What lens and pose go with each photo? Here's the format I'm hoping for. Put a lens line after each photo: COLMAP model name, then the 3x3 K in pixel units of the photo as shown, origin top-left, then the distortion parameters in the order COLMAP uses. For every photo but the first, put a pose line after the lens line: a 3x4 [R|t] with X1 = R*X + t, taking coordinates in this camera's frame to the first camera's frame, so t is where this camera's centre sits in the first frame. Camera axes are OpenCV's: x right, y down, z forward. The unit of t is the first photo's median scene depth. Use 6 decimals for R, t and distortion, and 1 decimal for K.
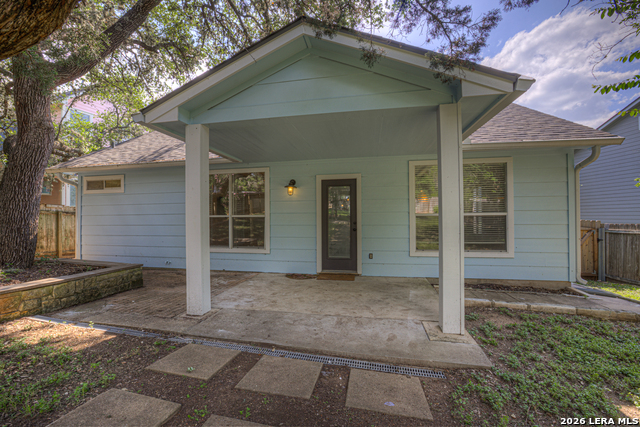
lens RADIAL K [[270.8, 0, 315.5], [0, 270.8, 213.4], [0, 0, 1]] dist [-0.021901, 0.006755]
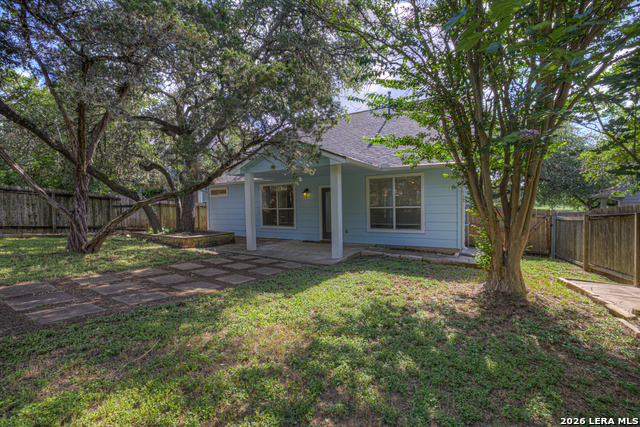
lens RADIAL K [[270.8, 0, 323.4], [0, 270.8, 212.0], [0, 0, 1]] dist [-0.021901, 0.006755]
pose [[0.951386, -0.002093, -0.307994, 0.578218], [0.016190, 0.998934, 0.043219, -0.045198], [0.307576, -0.046105, 0.950406, -0.683708]]
